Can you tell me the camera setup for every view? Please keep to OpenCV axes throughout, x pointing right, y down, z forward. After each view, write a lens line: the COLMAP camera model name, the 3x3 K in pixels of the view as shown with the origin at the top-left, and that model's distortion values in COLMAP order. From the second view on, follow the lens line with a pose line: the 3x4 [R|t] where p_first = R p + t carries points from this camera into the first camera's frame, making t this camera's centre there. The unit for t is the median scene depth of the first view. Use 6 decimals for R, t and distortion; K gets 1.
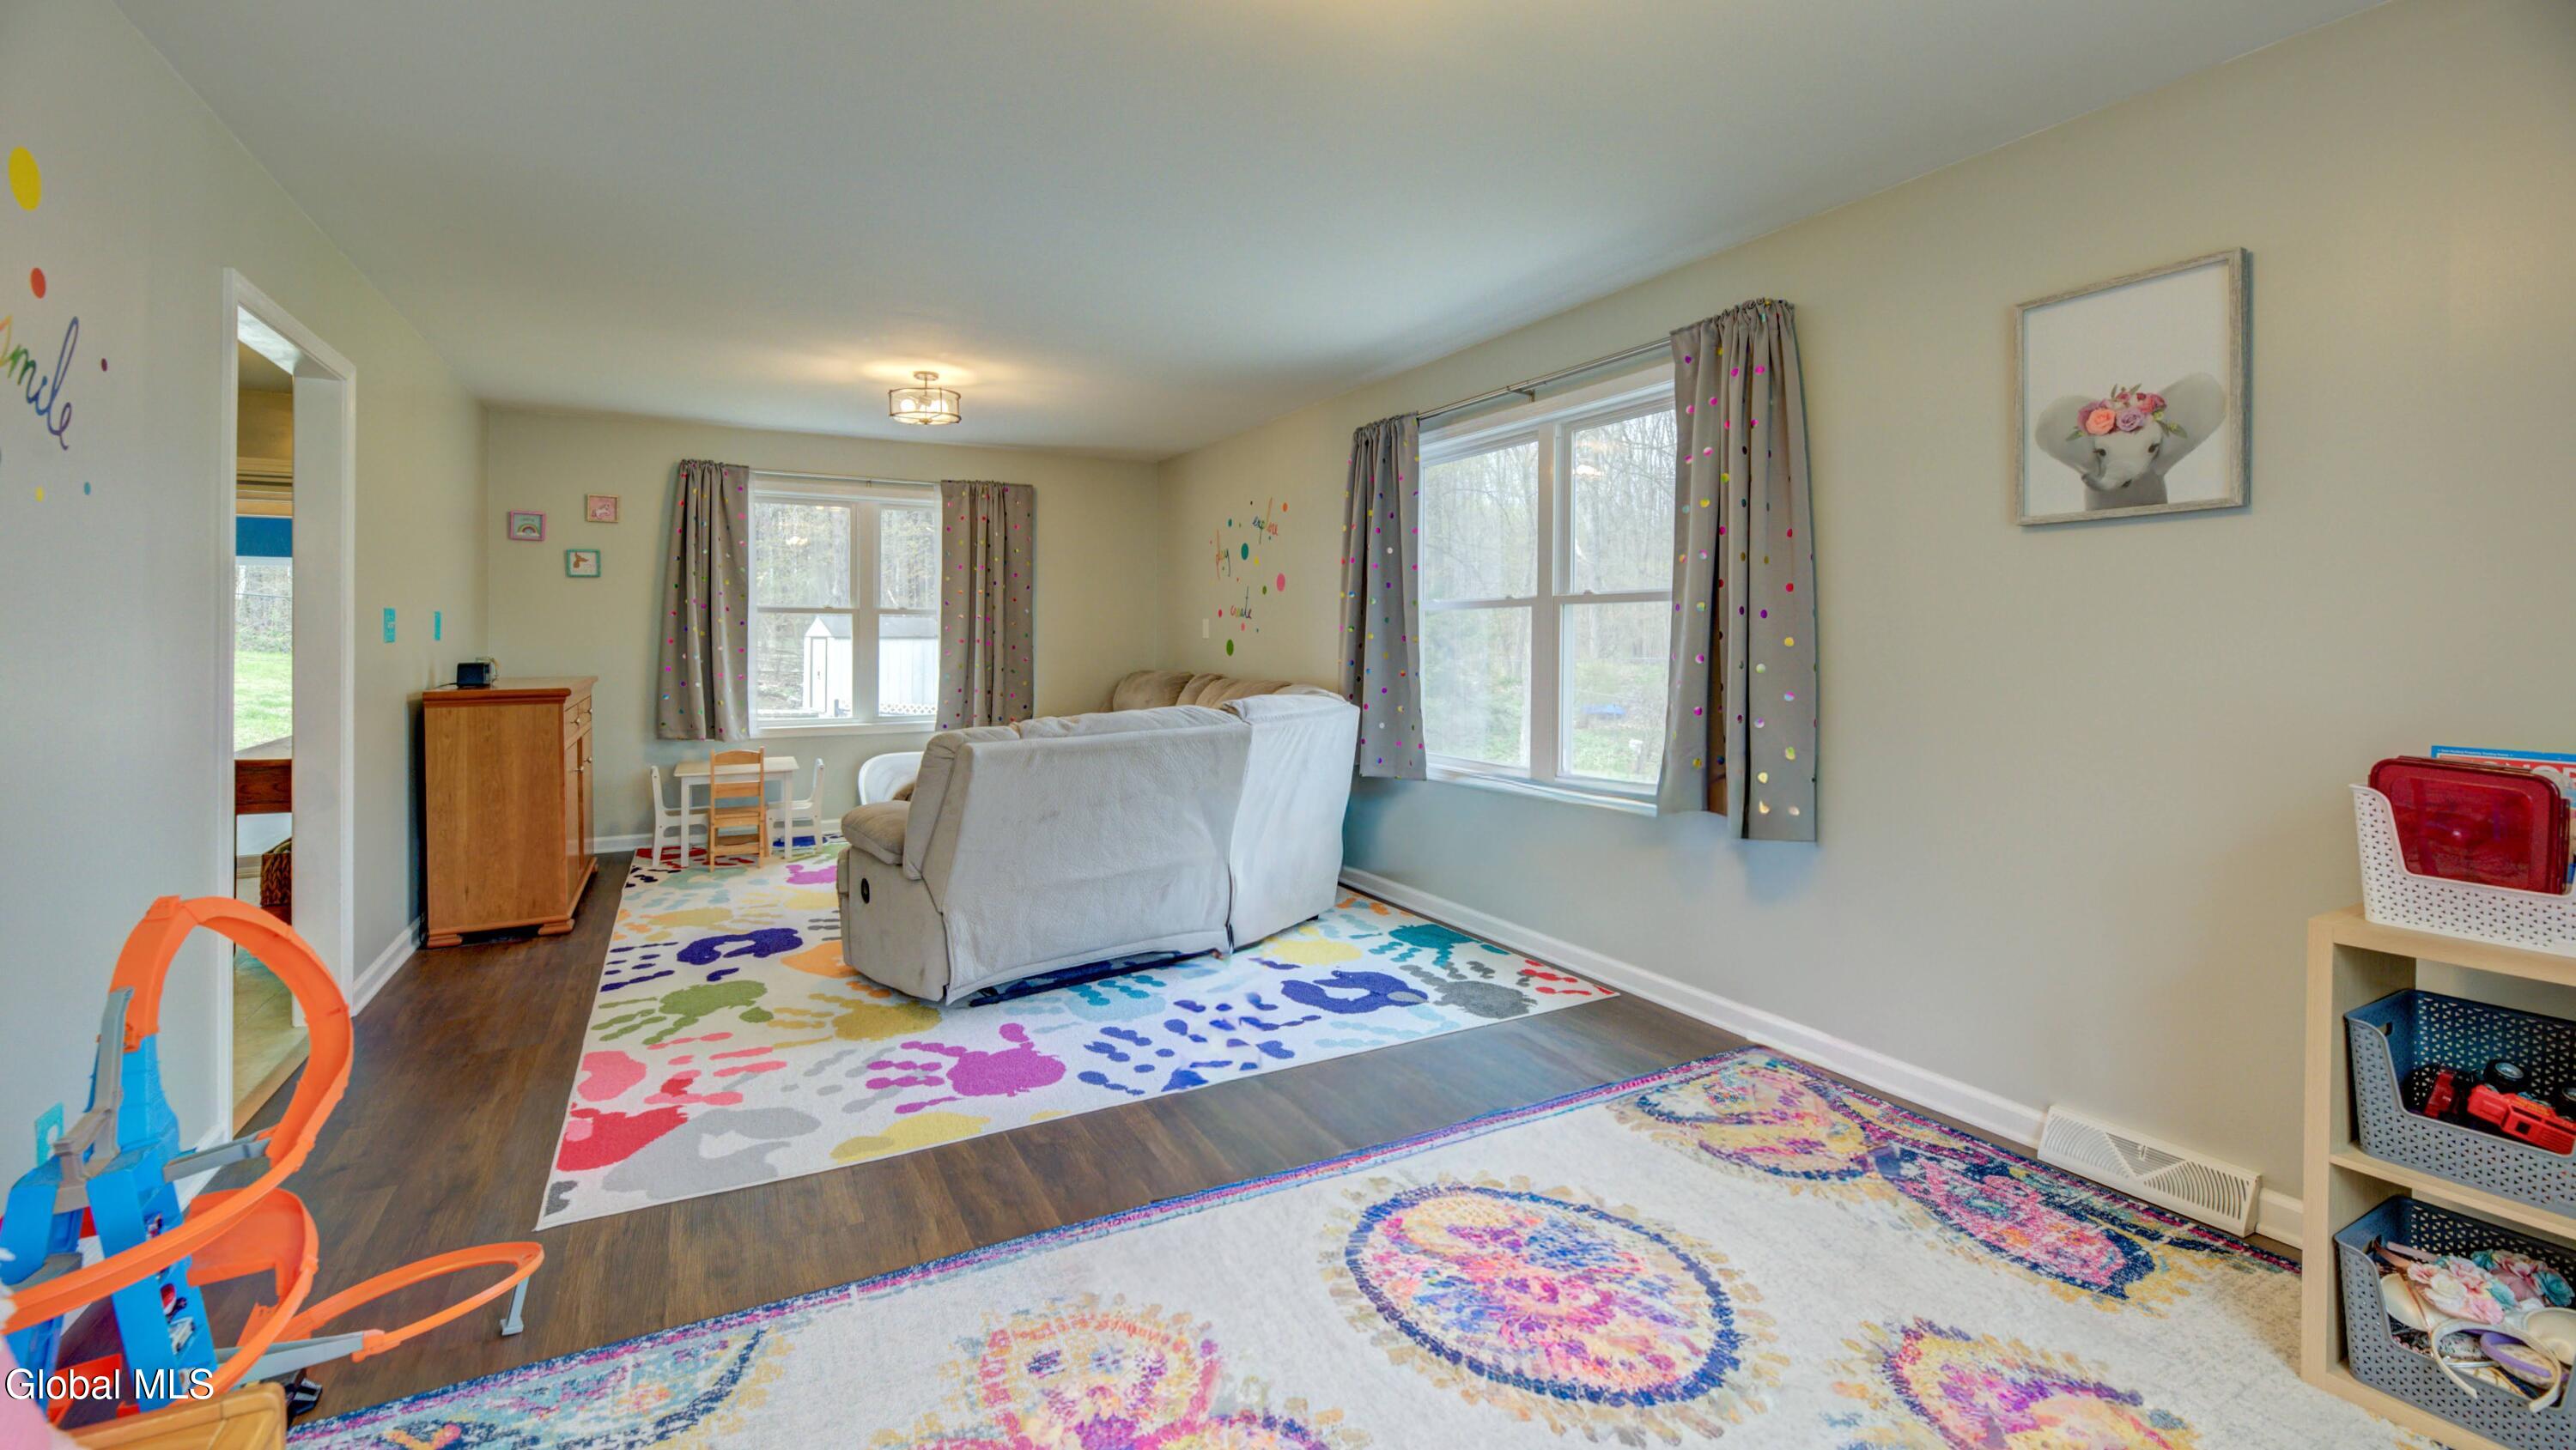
lens RADIAL K [[1059.9, 0, 1280.4], [0, 1059.9, 630.6], [0, 0, 1]] dist [0.001732, 0.000114]
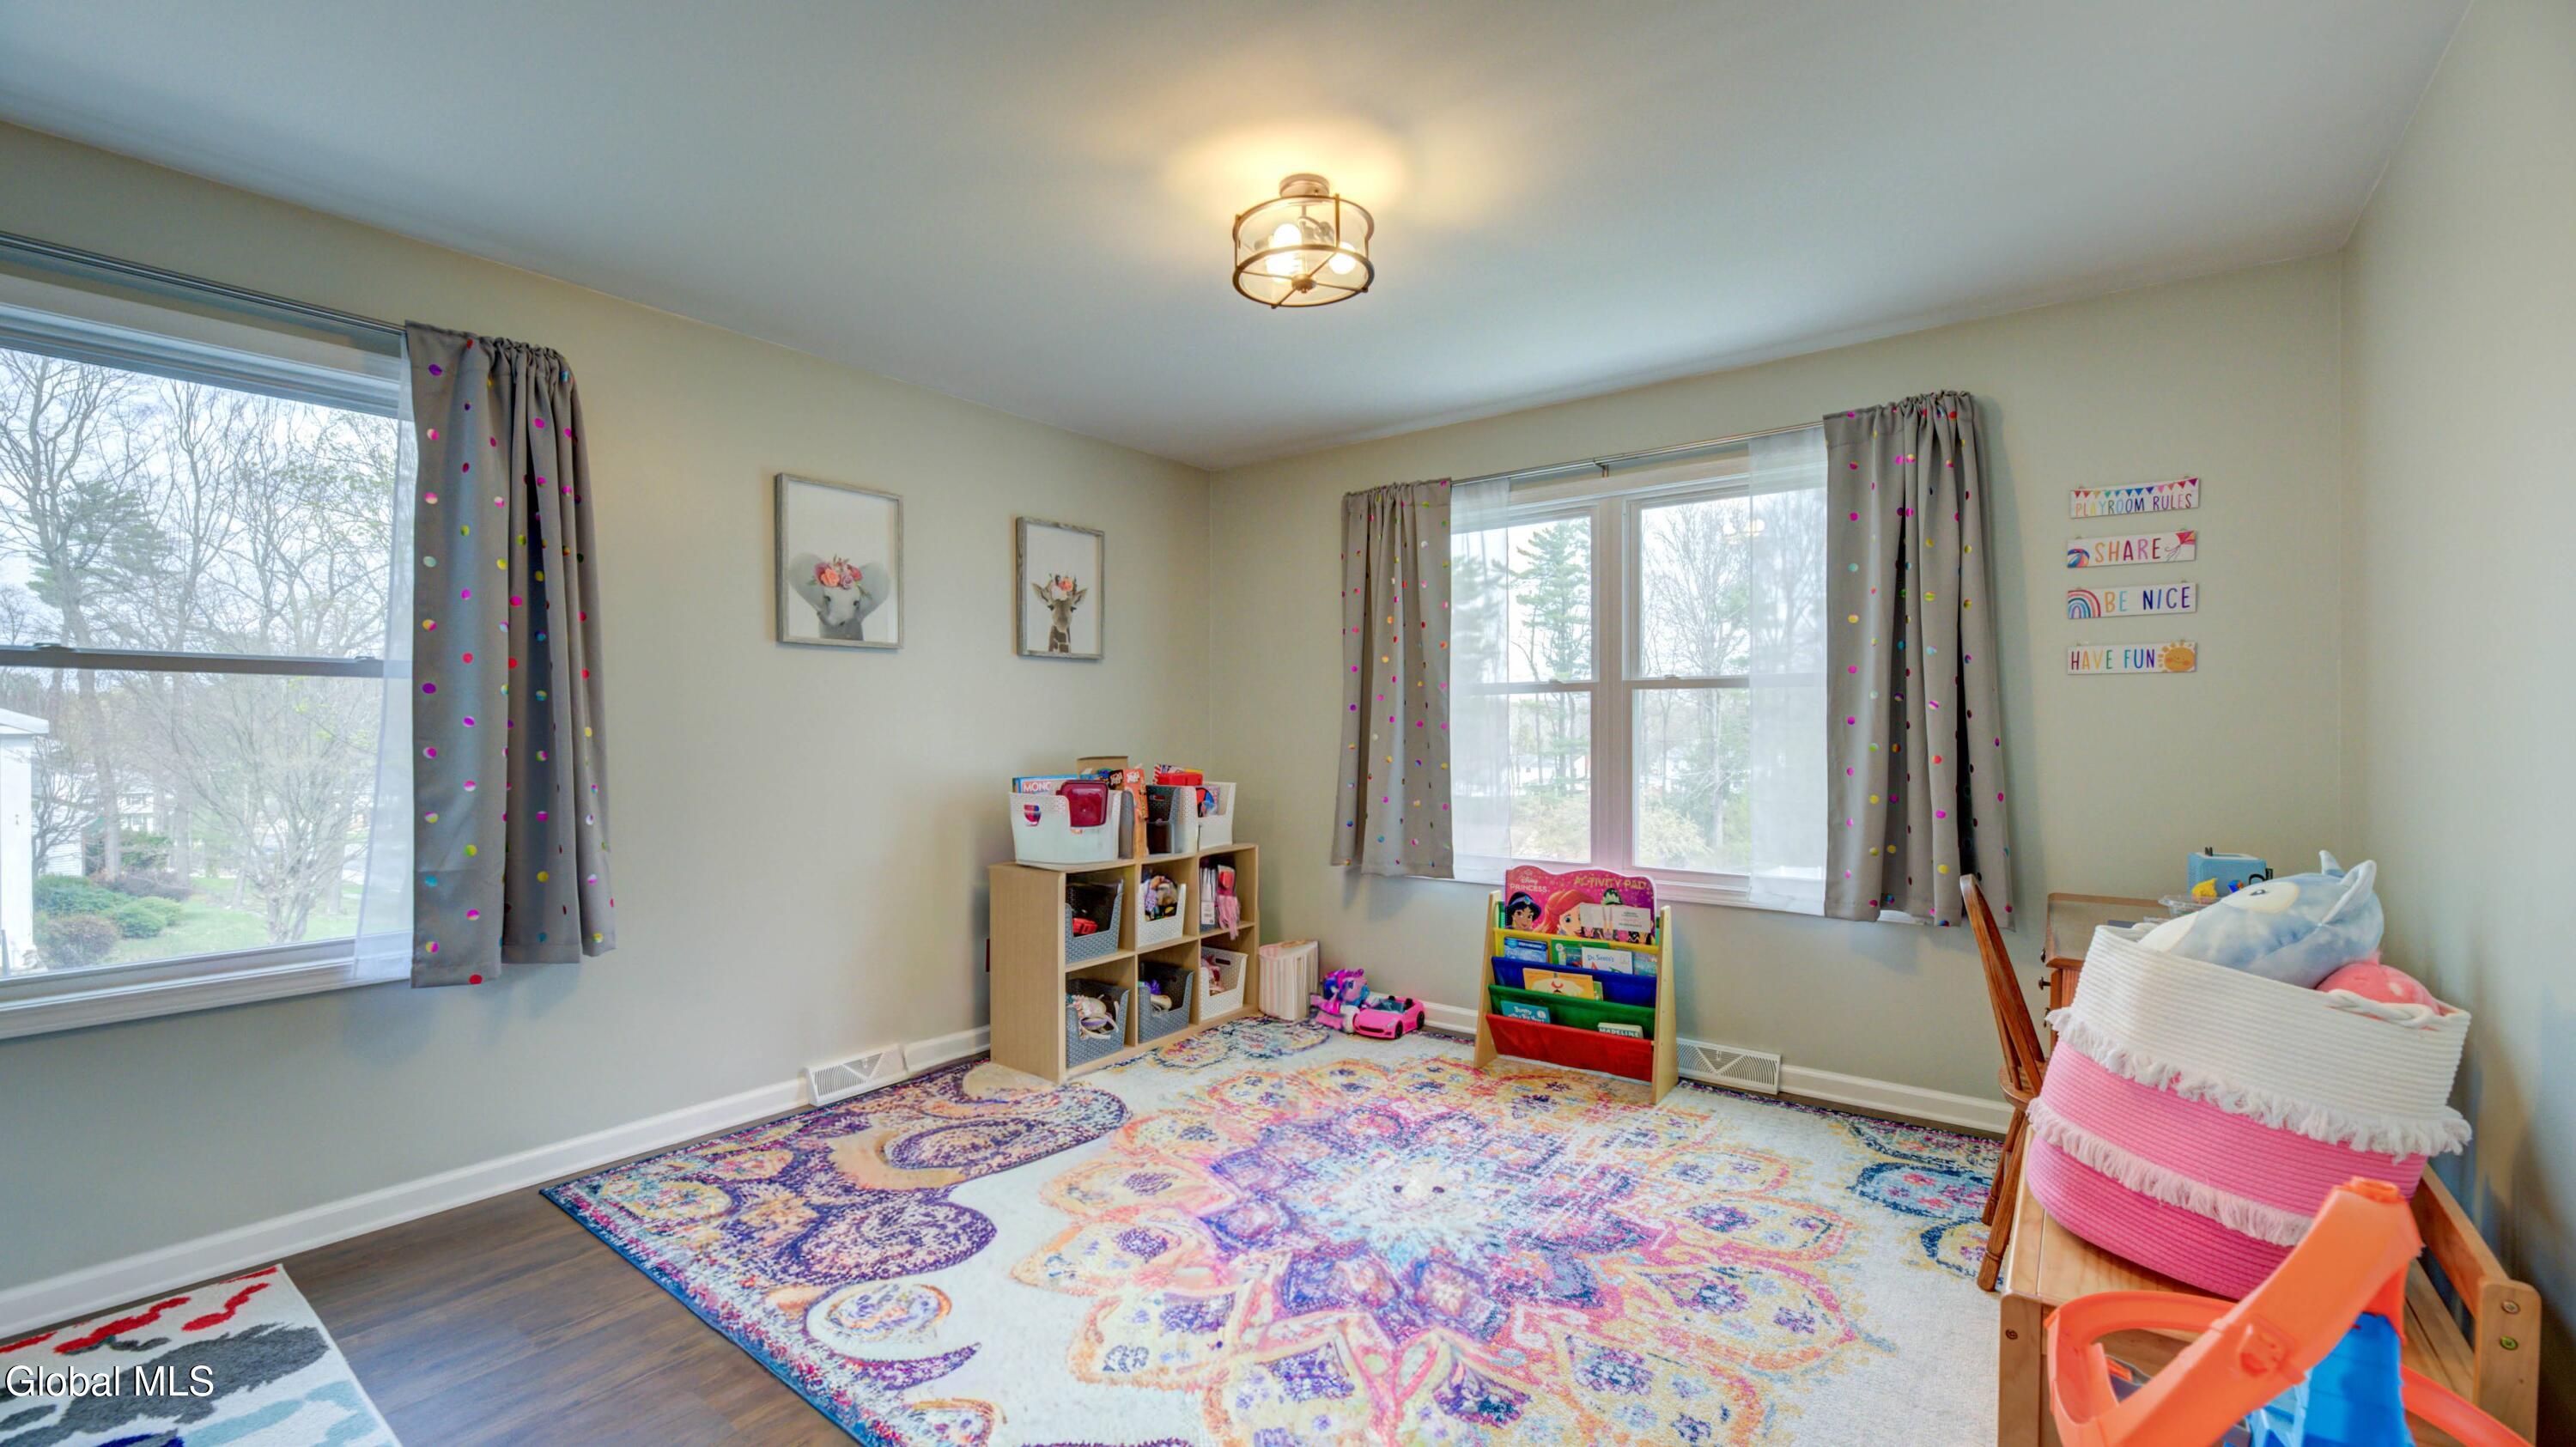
lens RADIAL K [[1060.0, 0, 1284.5], [0, 1060.0, 730.4], [0, 0, 1]] dist [0.001732, 0.000114]
pose [[-0.414031, -0.001650, 0.910261, -0.760220], [-0.005596, 0.999984, -0.000732, 0.008268], [-0.910246, -0.005397, -0.414033, 0.989331]]
